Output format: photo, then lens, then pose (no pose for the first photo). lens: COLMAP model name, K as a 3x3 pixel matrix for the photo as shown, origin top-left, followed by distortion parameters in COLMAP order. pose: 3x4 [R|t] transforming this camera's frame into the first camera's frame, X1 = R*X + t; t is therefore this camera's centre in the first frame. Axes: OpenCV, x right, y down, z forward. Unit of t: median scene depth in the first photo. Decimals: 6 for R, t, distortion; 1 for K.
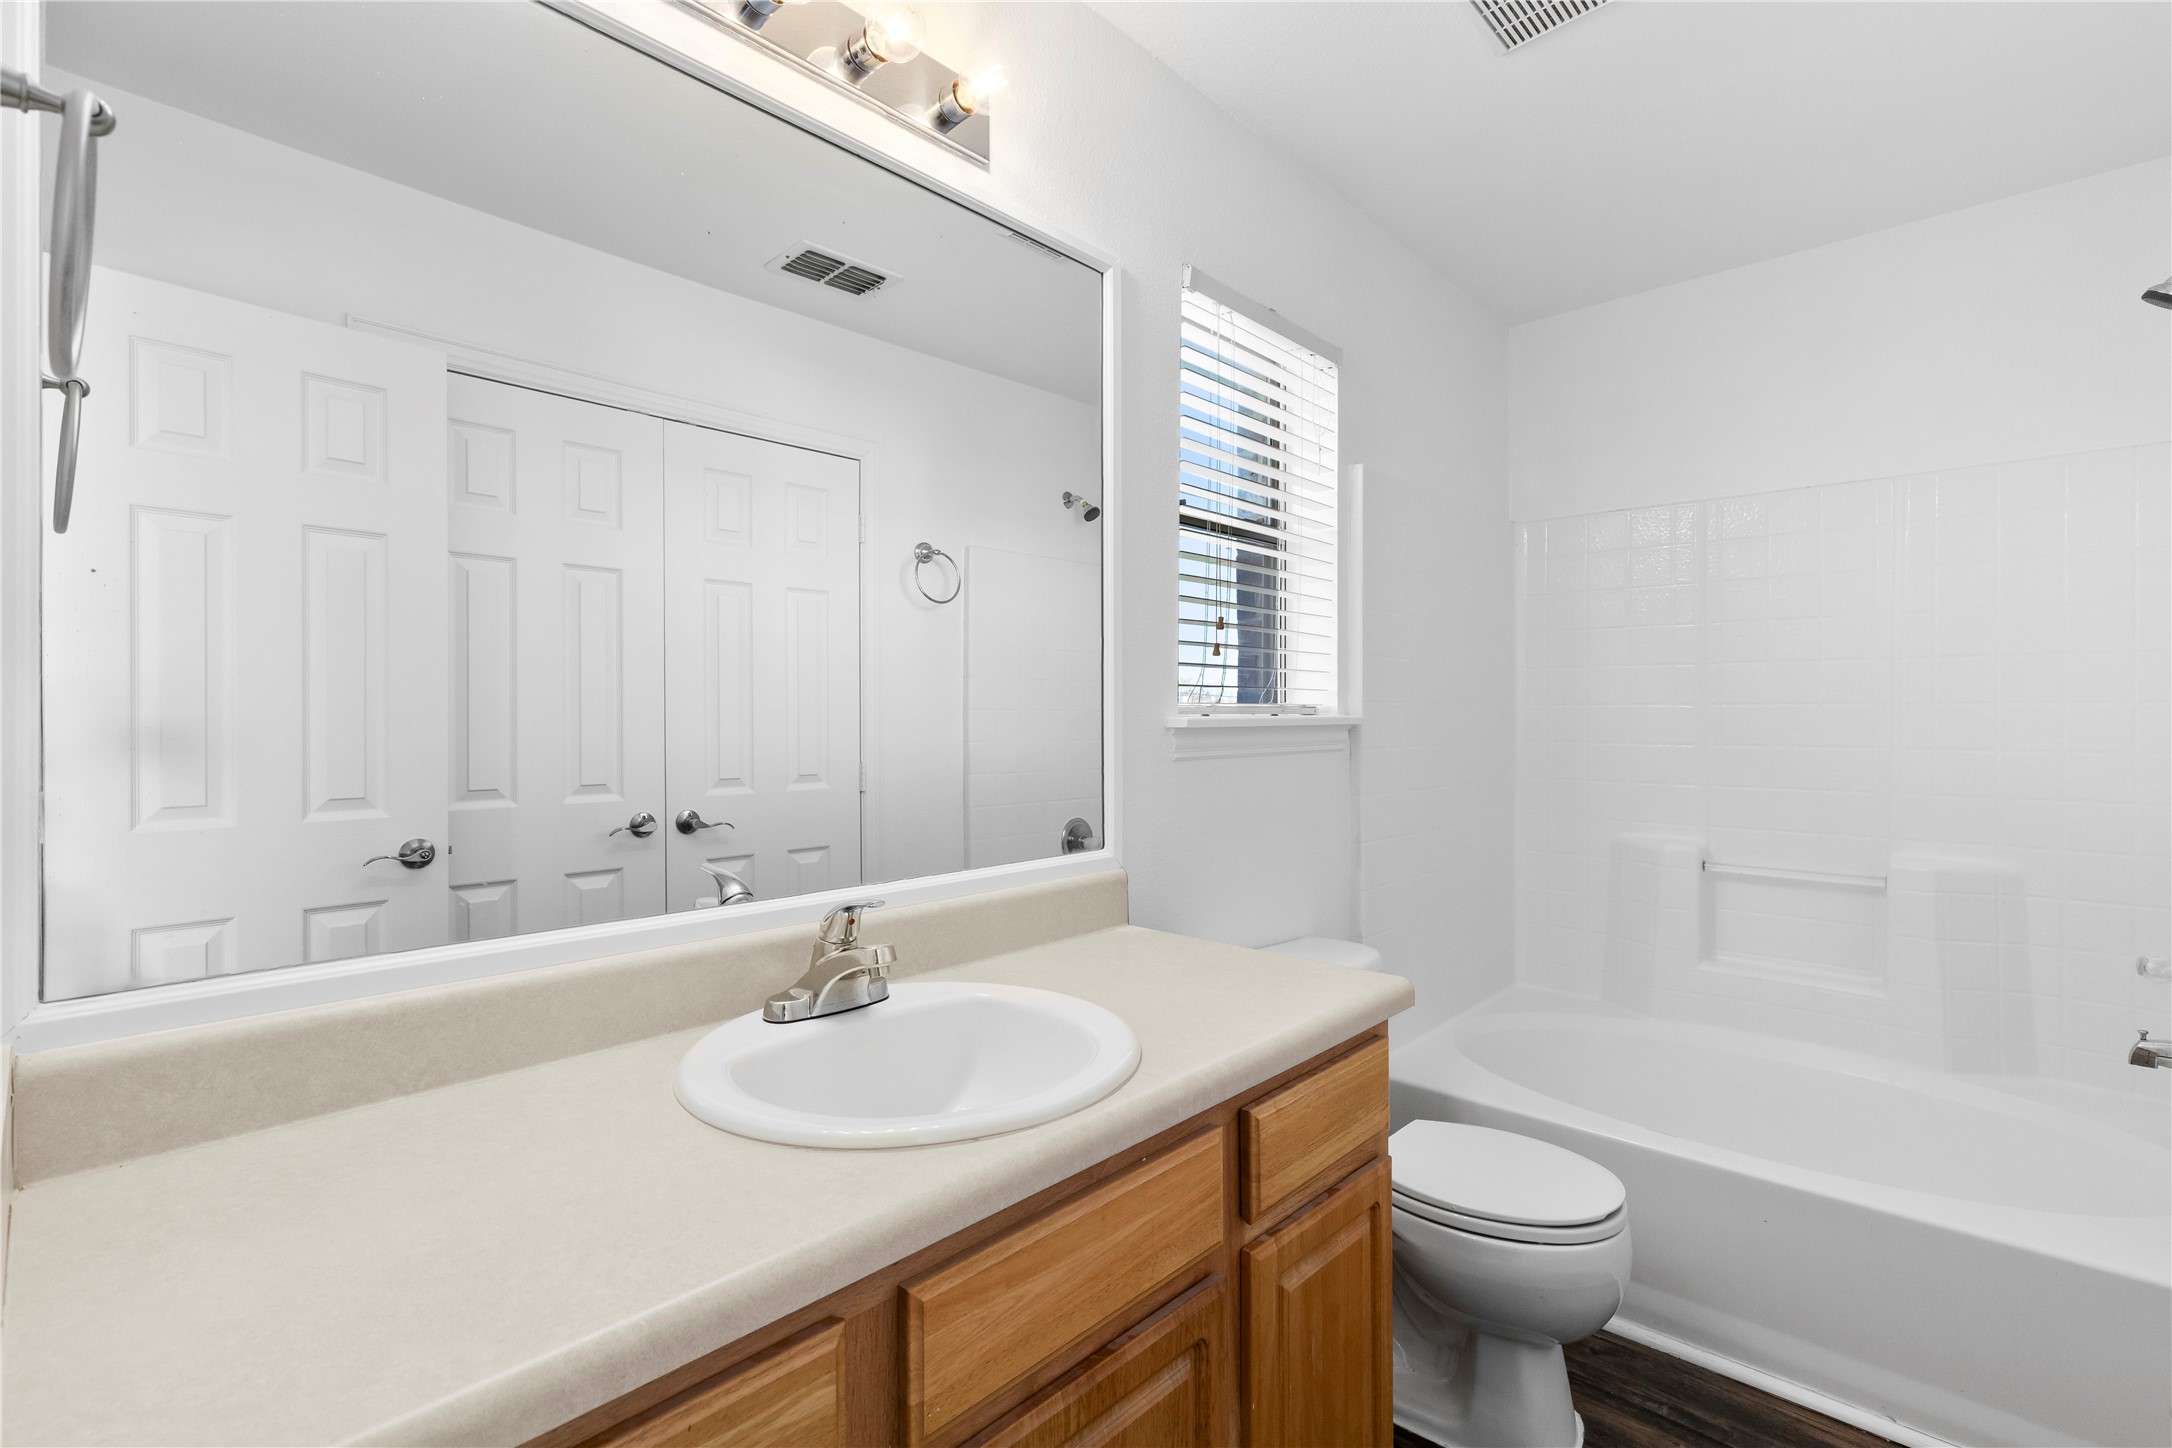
lens RADIAL K [[993.4, 0, 1085.4], [0, 993.4, 718.1], [0, 0, 1]] dist [0.015484, -0.000353]
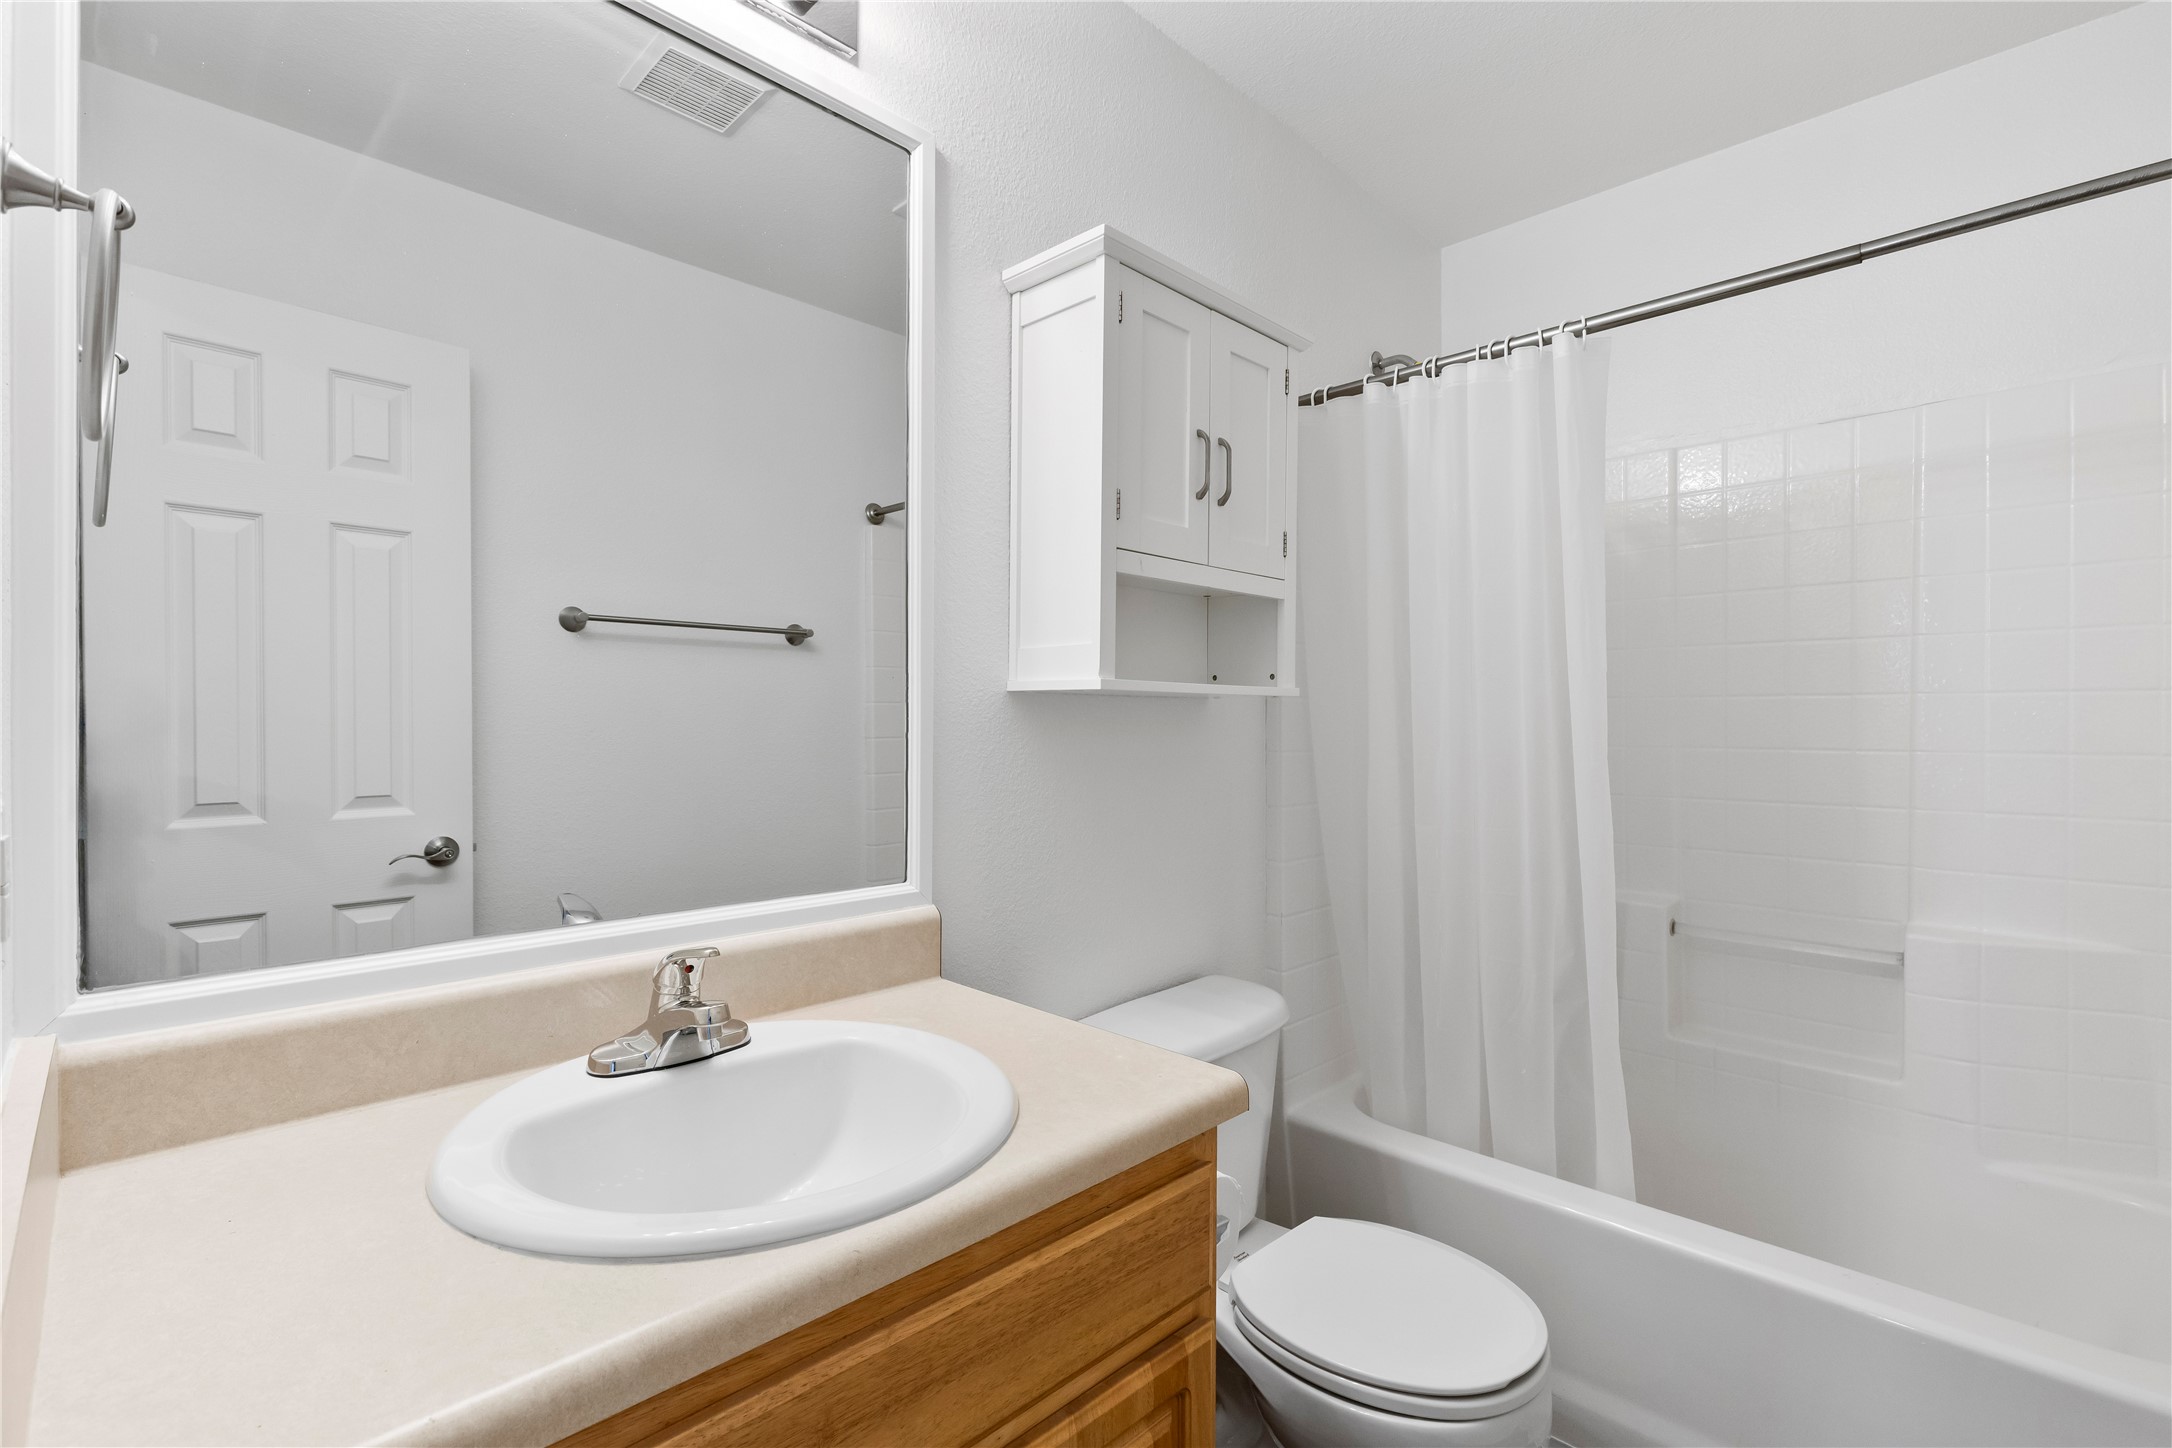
lens RADIAL K [[993.4, 0, 1104.5], [0, 993.4, 714.5], [0, 0, 1]] dist [0.015484, -0.000353]
pose [[0.999545, -0.000151, -0.030170, 0.133689], [0.000128, 1.000000, -0.000746, -0.000774], [0.030170, 0.000742, 0.999545, 0.145311]]
